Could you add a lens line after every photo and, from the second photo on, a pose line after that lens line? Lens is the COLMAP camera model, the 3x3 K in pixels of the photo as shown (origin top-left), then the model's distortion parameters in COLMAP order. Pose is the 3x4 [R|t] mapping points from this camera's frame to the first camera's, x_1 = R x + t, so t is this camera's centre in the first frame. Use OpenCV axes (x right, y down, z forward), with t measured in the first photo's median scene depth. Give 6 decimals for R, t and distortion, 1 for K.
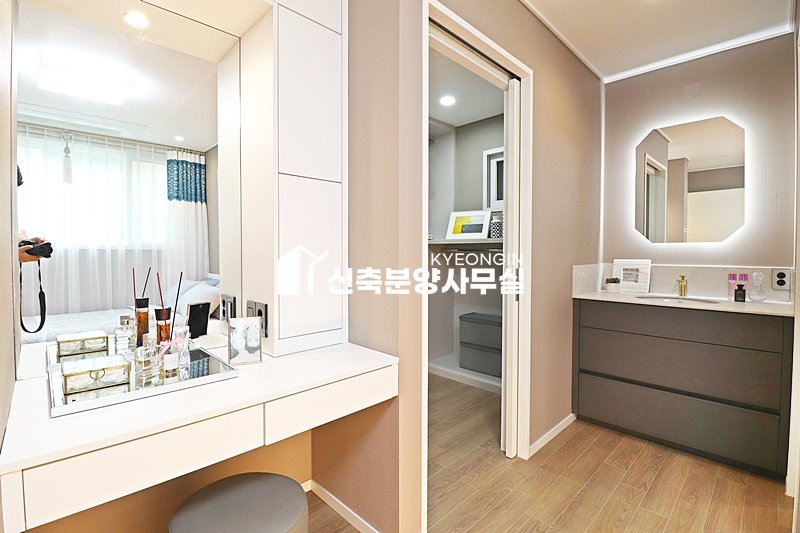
lens RADIAL K [[370.6, 0, 395.7], [0, 370.6, 260.5], [0, 0, 1]] dist [-0.006956, -0.009673]
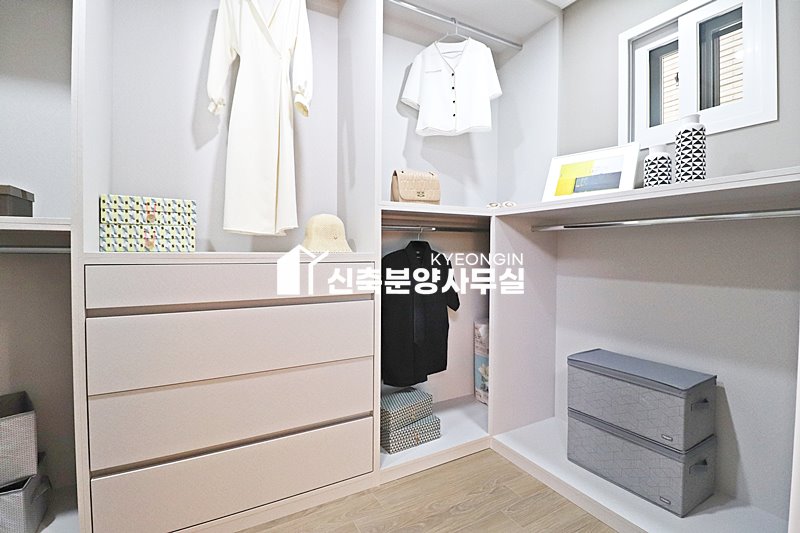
lens RADIAL K [[370.6, 0, 398.2], [0, 370.6, 261.8], [0, 0, 1]] dist [-0.006956, -0.009673]
pose [[0.970570, 0.010852, -0.240576, 0.064444], [-0.012171, 0.999918, -0.003998, 0.027816], [0.240513, 0.006809, 0.970622, 0.435142]]
